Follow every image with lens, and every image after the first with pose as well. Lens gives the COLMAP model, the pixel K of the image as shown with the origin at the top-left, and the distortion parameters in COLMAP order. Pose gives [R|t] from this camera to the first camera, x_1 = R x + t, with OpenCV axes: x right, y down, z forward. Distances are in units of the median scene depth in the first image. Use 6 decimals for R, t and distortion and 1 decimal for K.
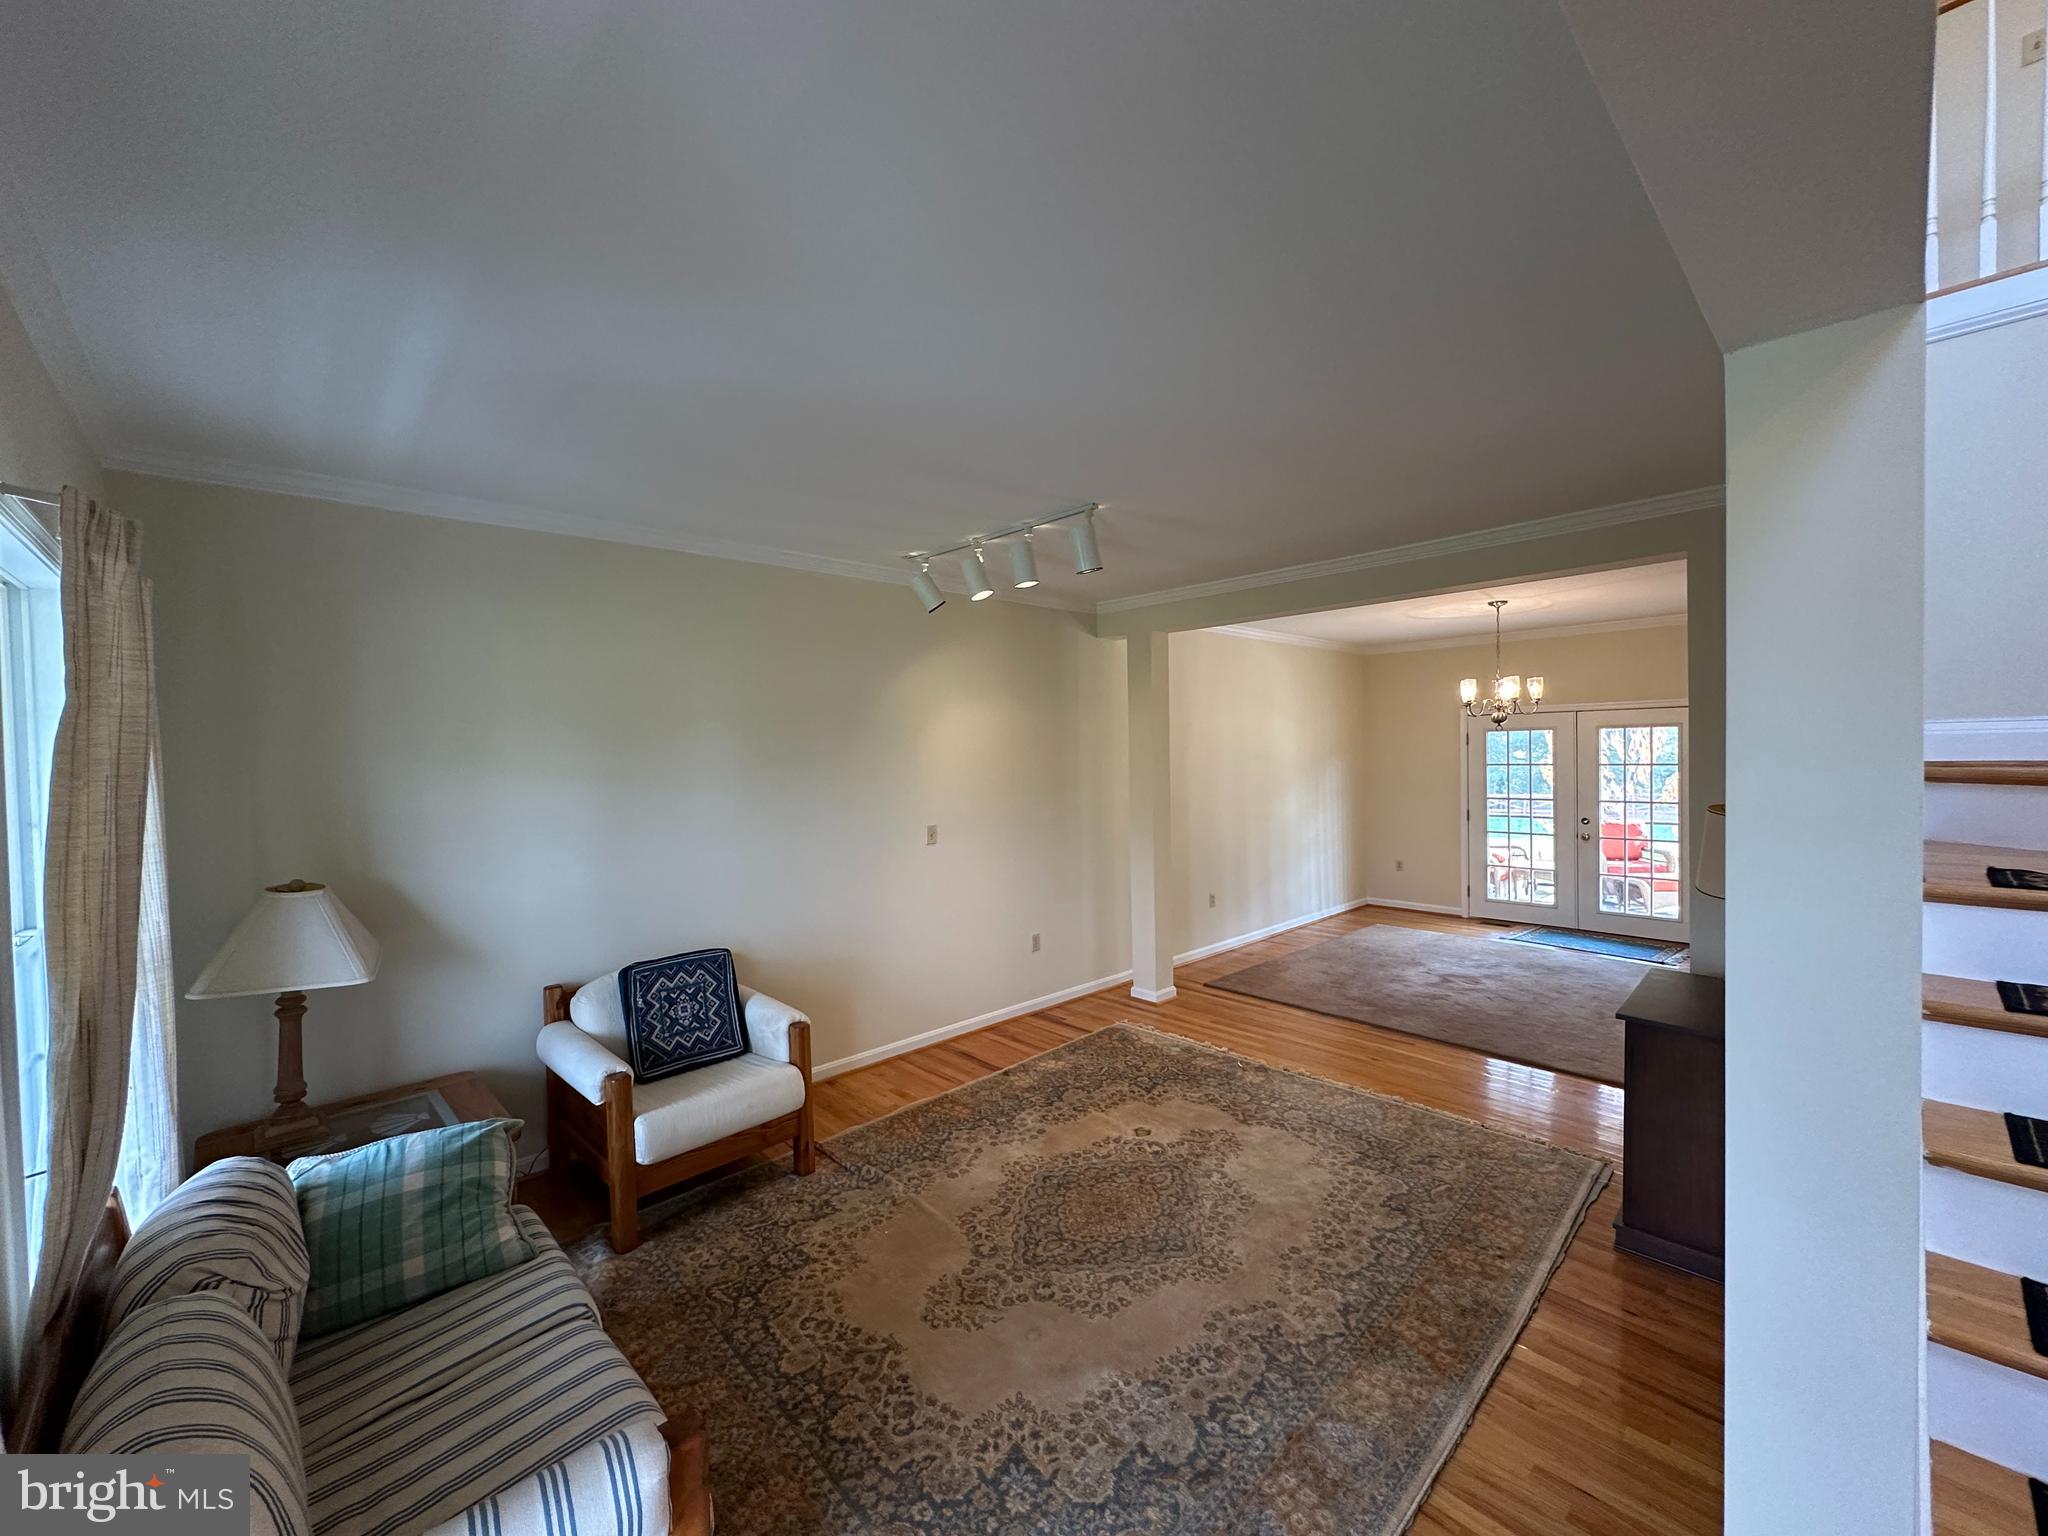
lens RADIAL K [[810.2, 0, 1030.6], [0, 810.2, 766.0], [0, 0, 1]] dist [0.002749, 0.000369]
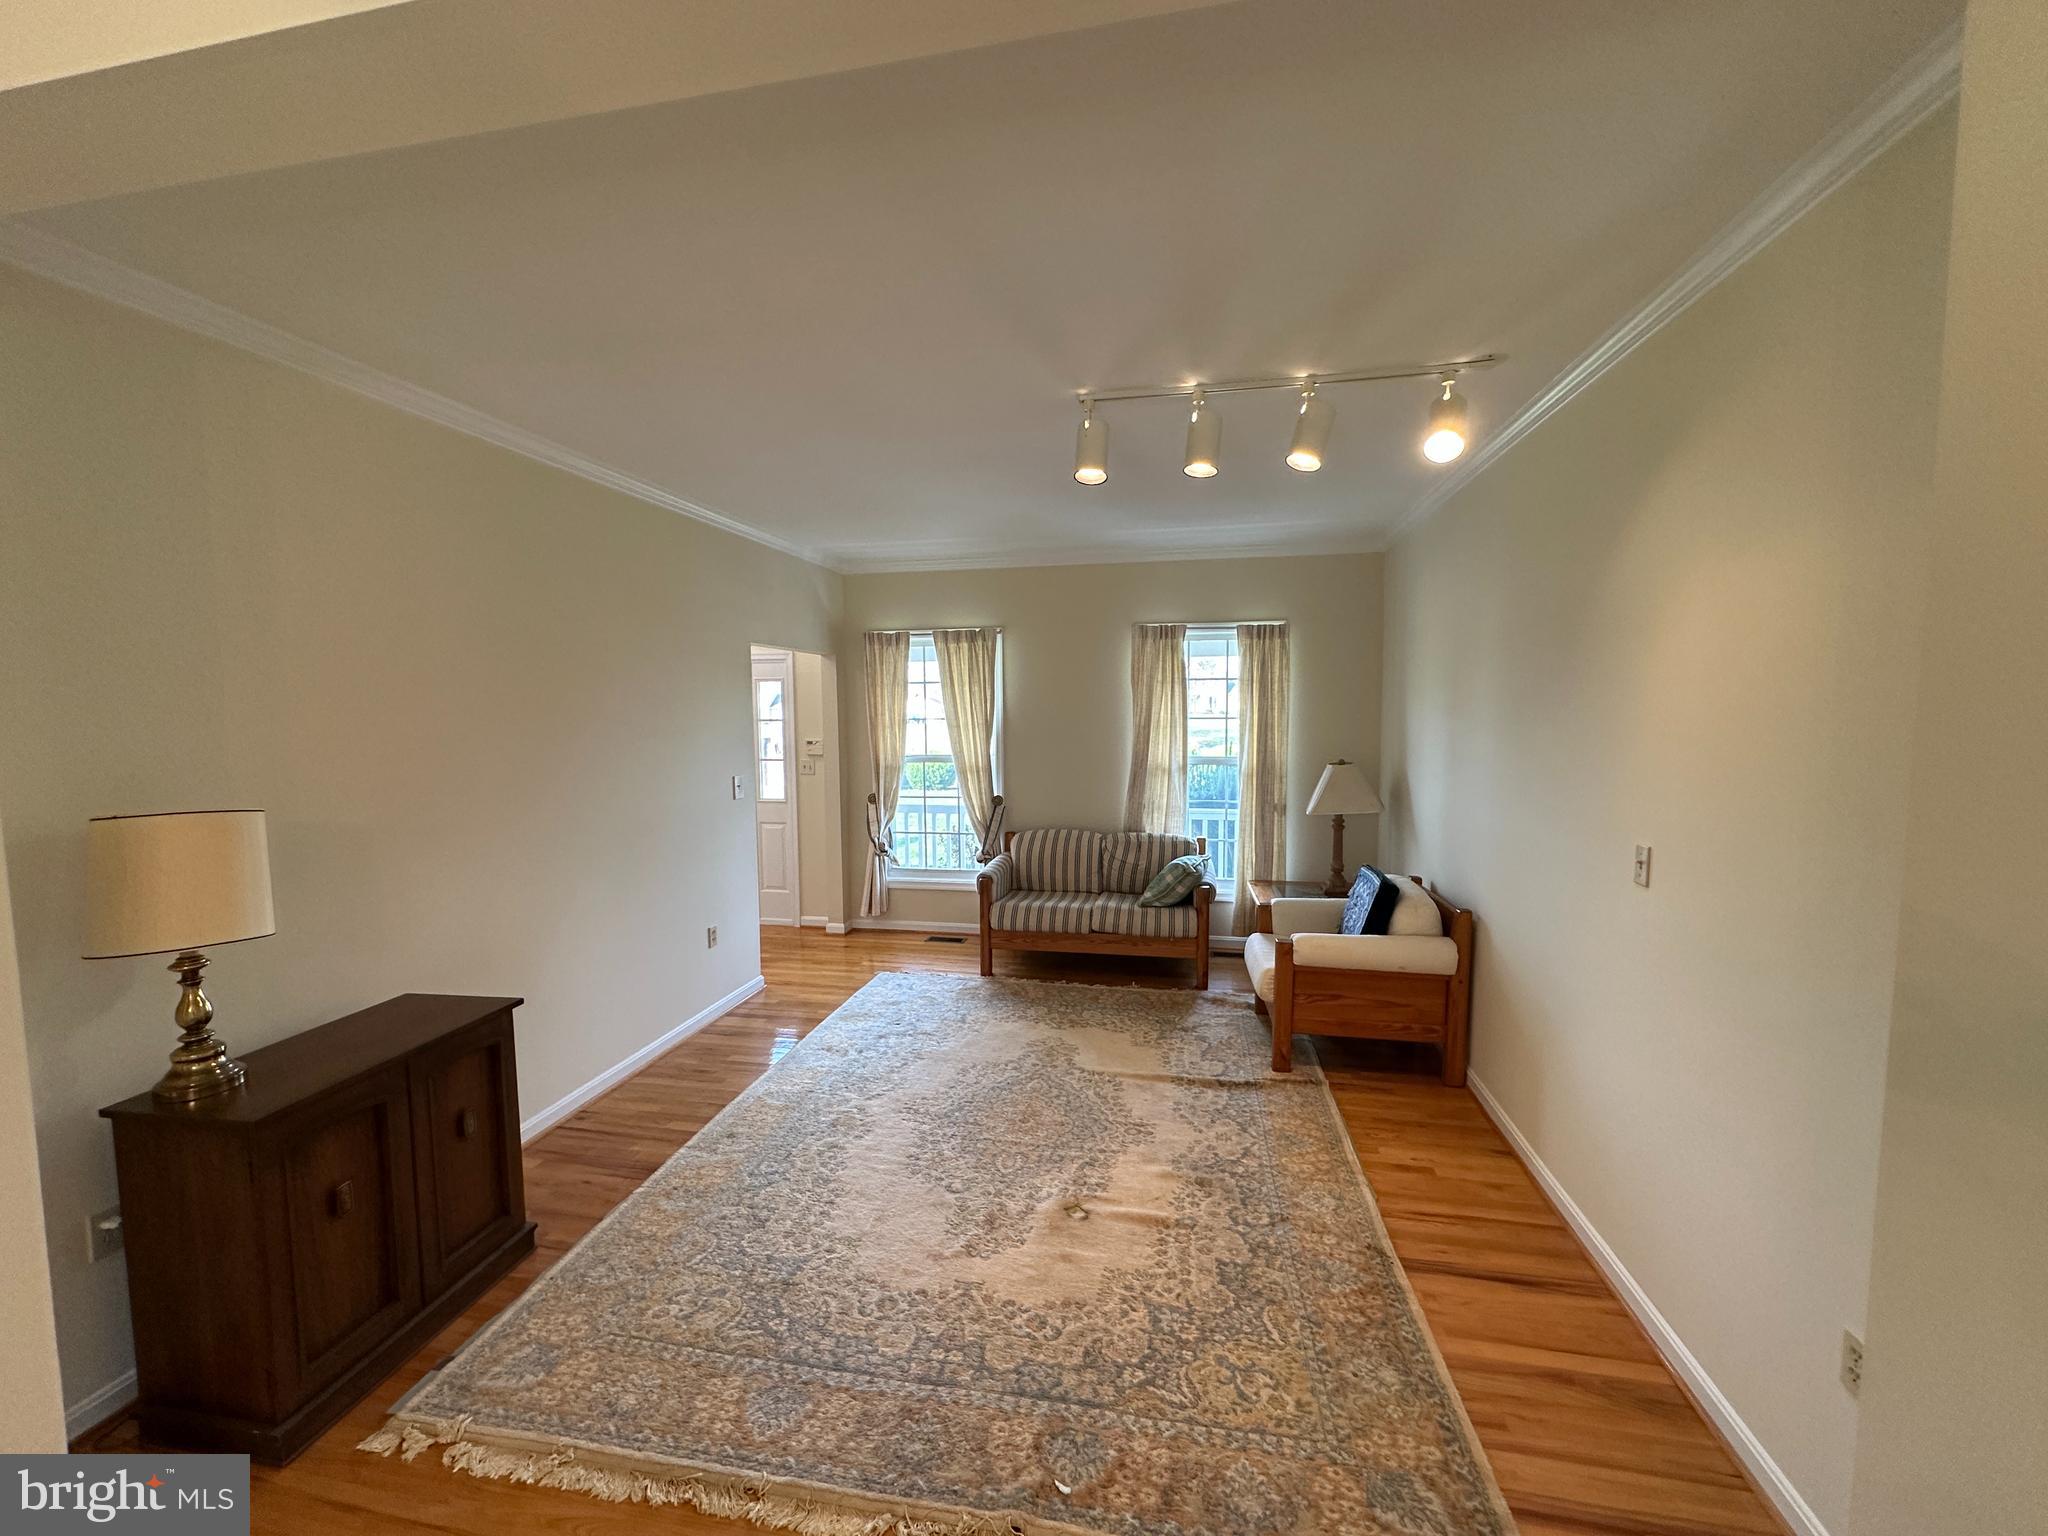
lens RADIAL K [[810.2, 0, 1024.5], [0, 810.2, 769.3], [0, 0, 1]] dist [0.002749, 0.000369]
pose [[-0.817262, 0.069782, -0.572026, 0.278031], [0.011505, 0.994419, 0.104873, -0.016033], [0.576151, 0.079127, -0.813504, 0.745654]]
